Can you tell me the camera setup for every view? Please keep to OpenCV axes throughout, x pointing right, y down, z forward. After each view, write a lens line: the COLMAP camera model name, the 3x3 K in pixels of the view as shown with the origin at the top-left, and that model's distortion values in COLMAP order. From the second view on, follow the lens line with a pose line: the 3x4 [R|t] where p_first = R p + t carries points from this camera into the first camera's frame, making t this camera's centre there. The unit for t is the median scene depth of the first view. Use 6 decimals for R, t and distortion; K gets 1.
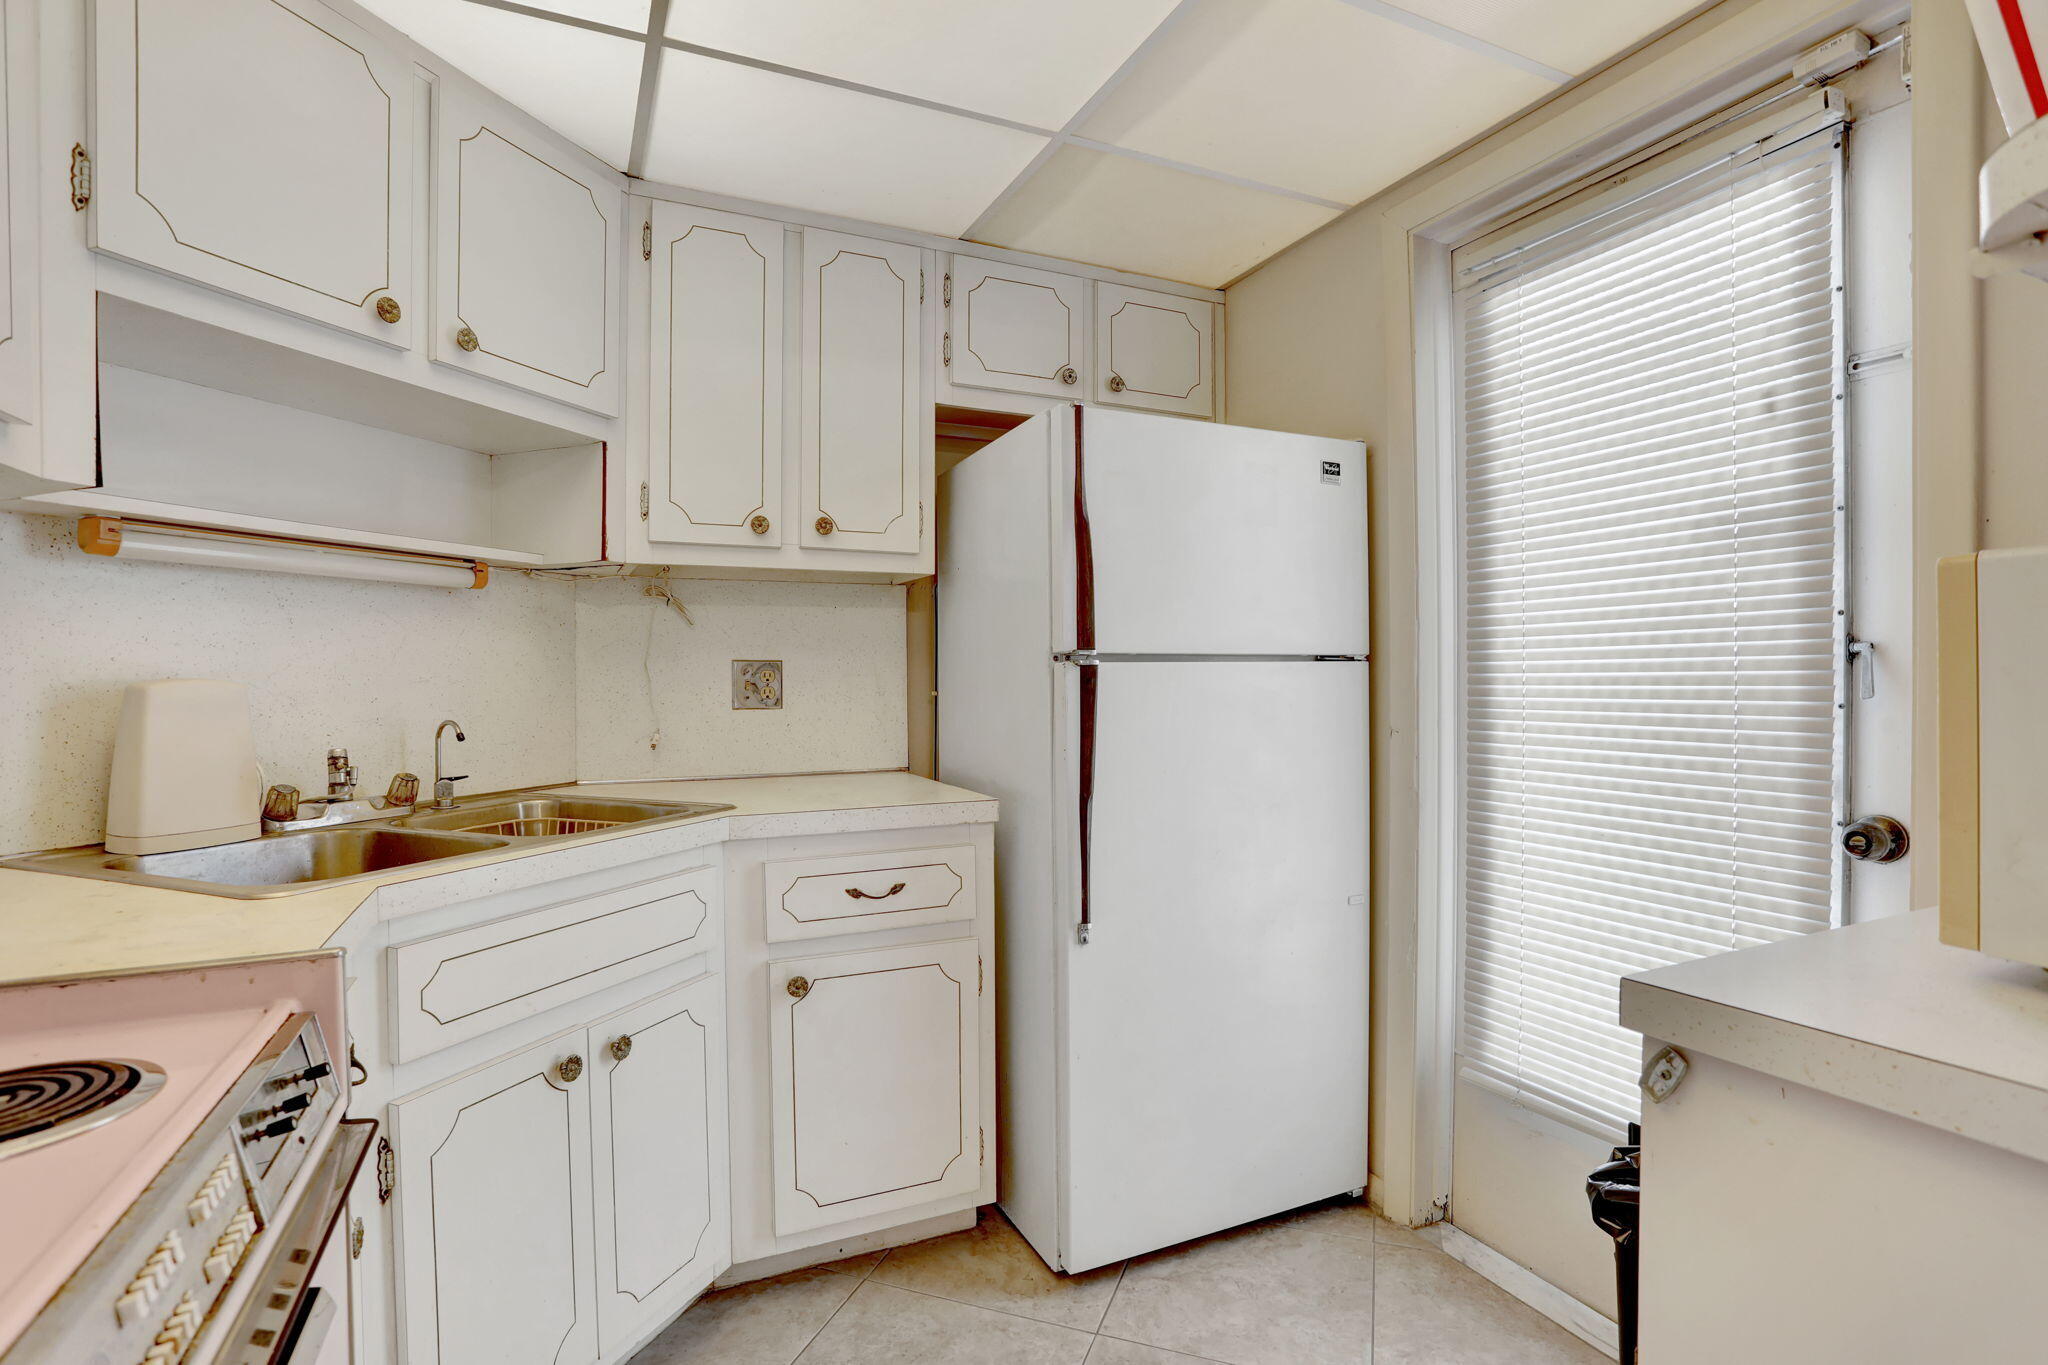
lens RADIAL K [[992.1, 0, 1018.1], [0, 992.1, 687.2], [0, 0, 1]] dist [-0.079936, 0.035834]
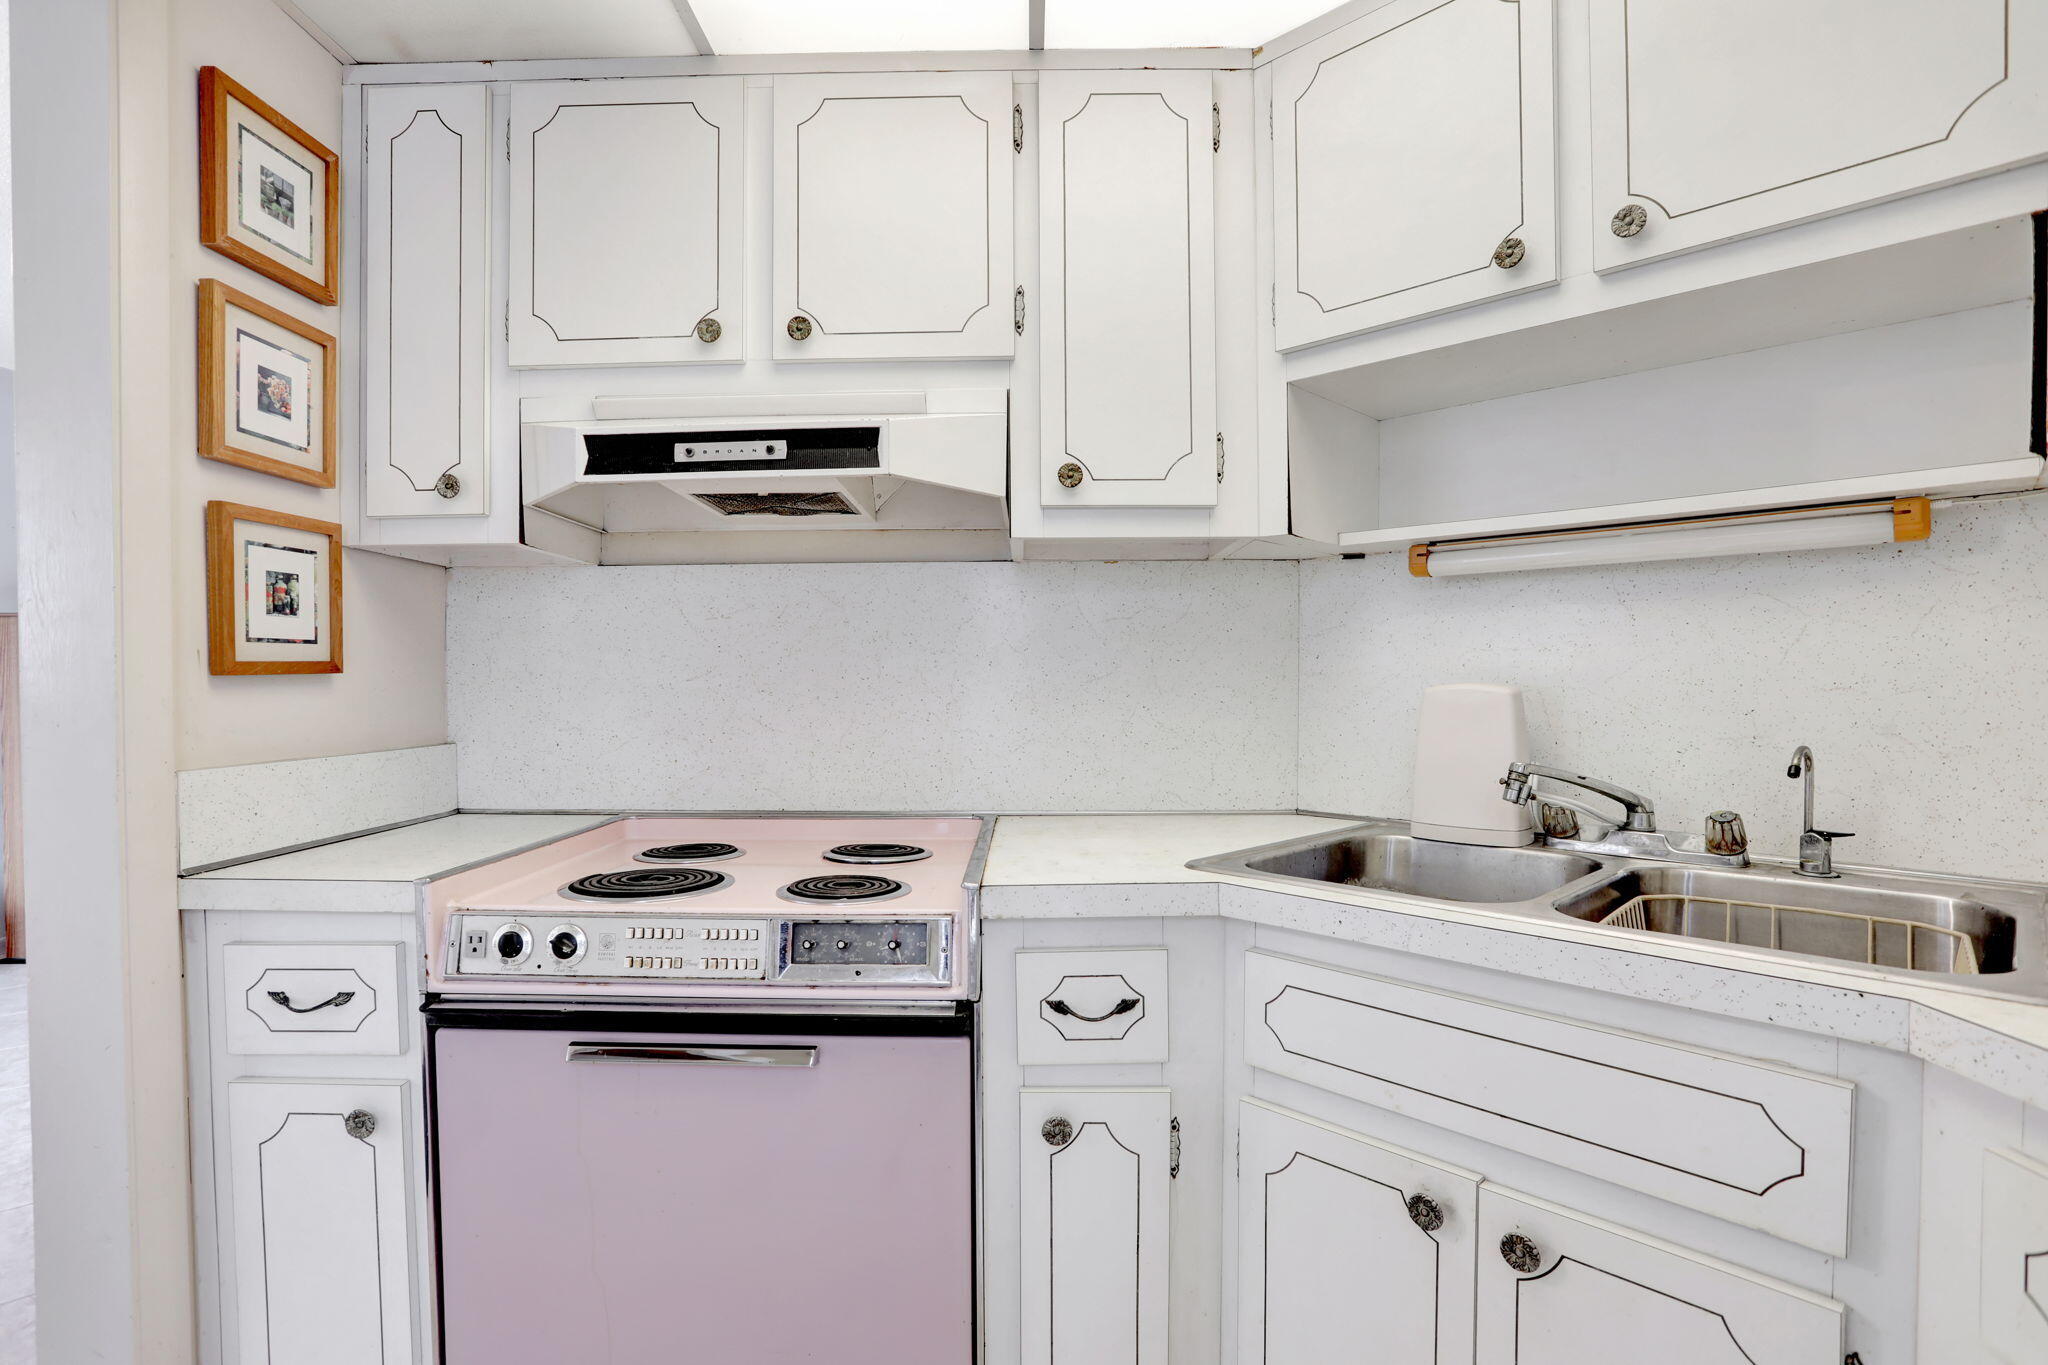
lens RADIAL K [[976.0, 0, 1040.4], [0, 976.0, 693.0], [0, 0, 1]] dist [-0.045593, 0.000456]
pose [[-0.417373, 0.016844, -0.908579, 0.239086], [-0.007775, 0.999725, 0.022105, -0.013218], [0.908702, 0.016290, -0.417128, 0.781290]]
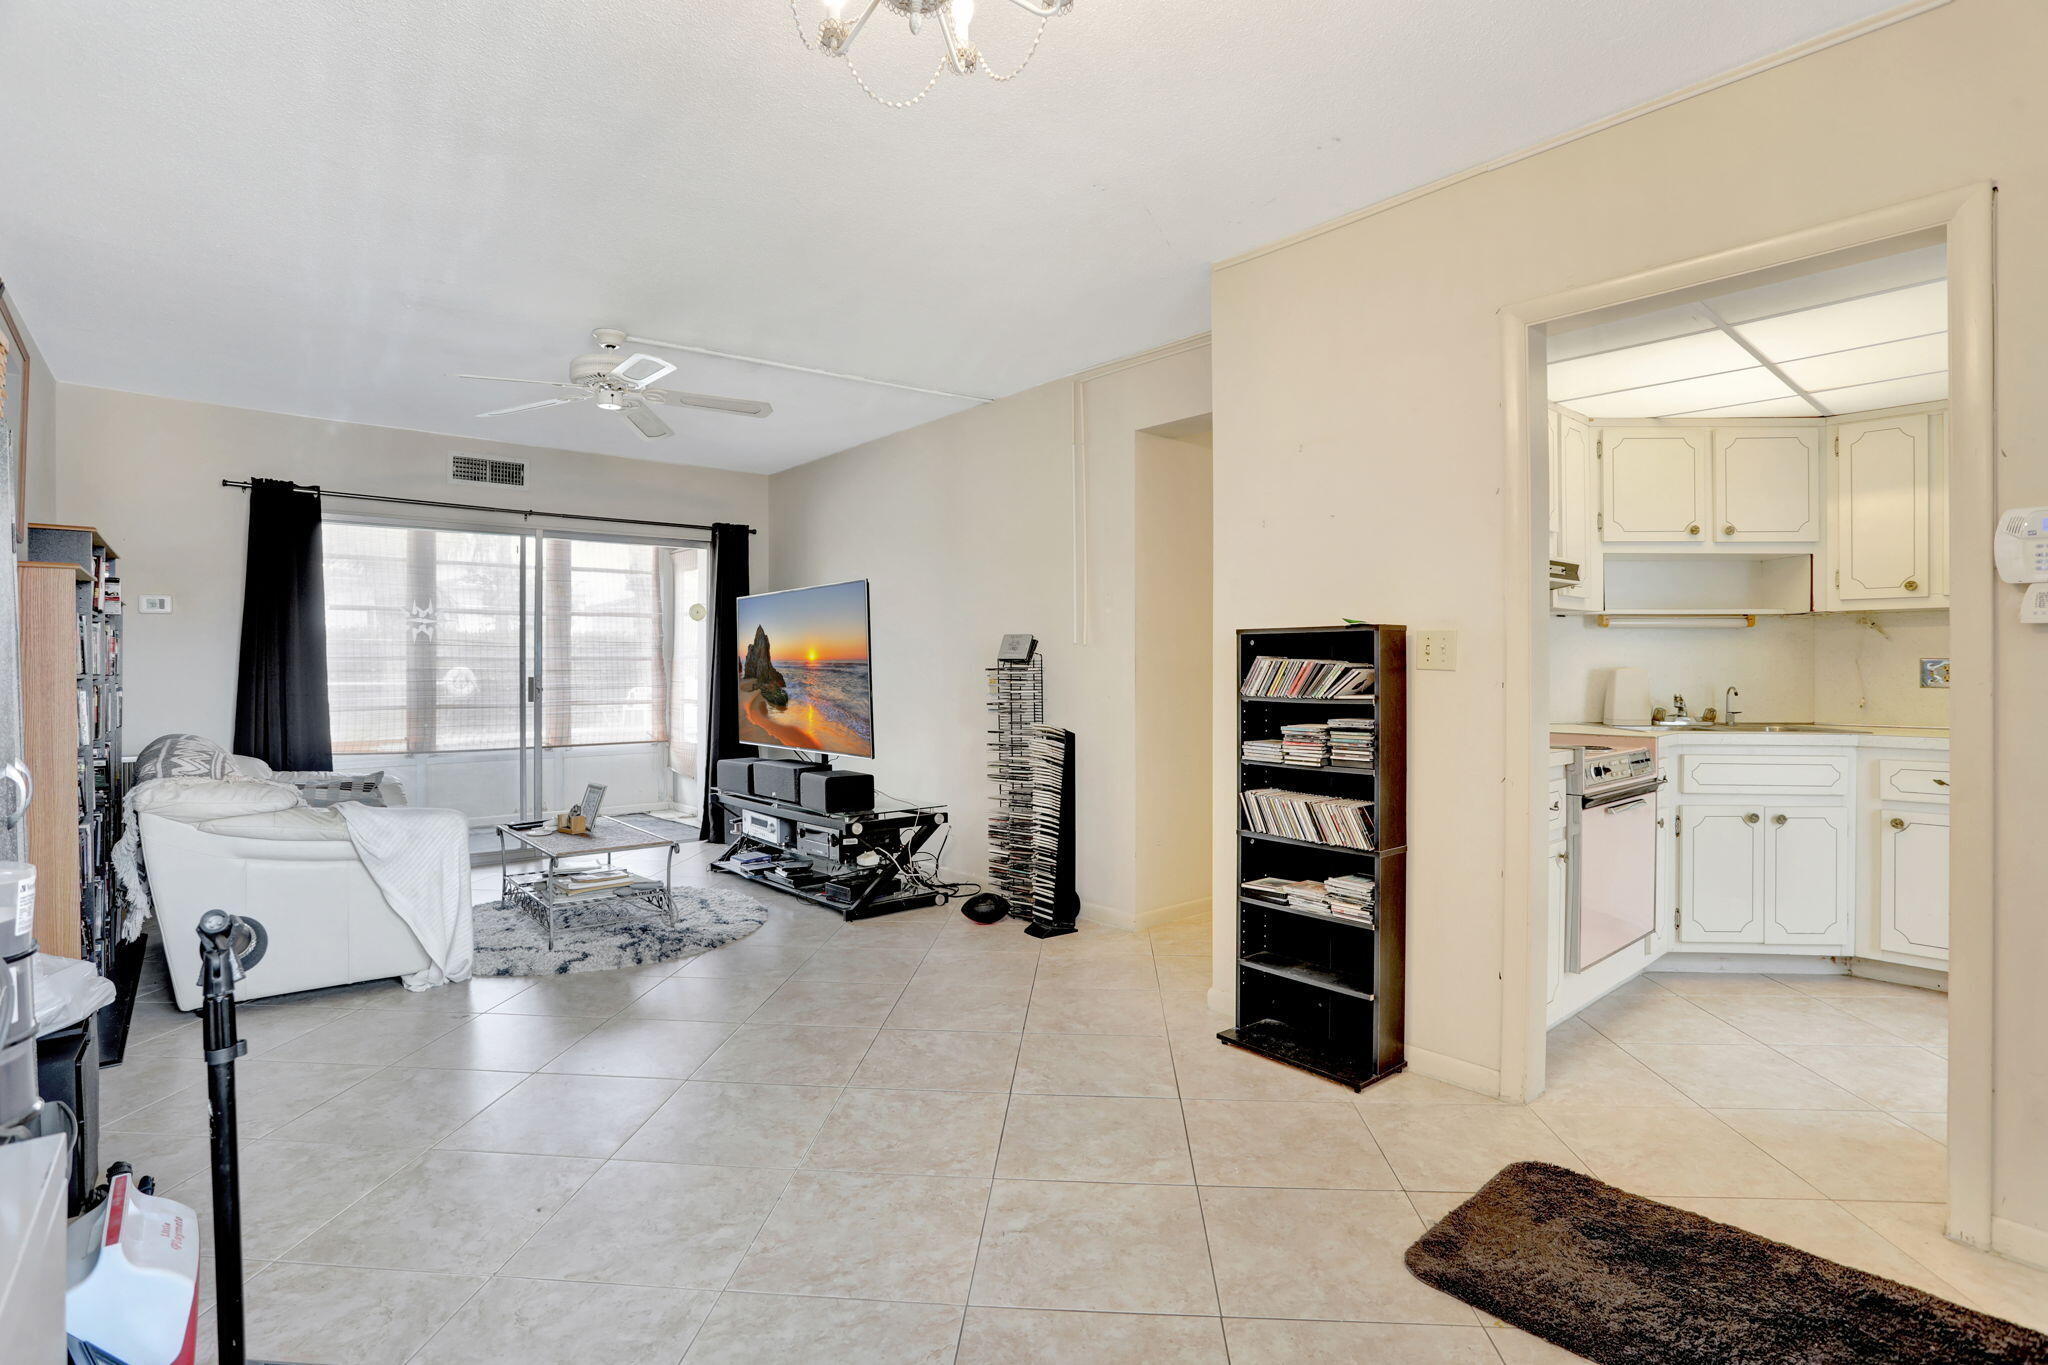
lens RADIAL K [[1007.7, 0, 1018.7], [0, 1007.7, 666.3], [0, 0, 1]] dist [-0.078692, 0.038108]
pose [[0.278652, 0.005181, -0.960378, 1.141189], [-0.013943, 0.999902, 0.001348, 0.006689], [0.960291, 0.013015, 0.278697, -1.242647]]
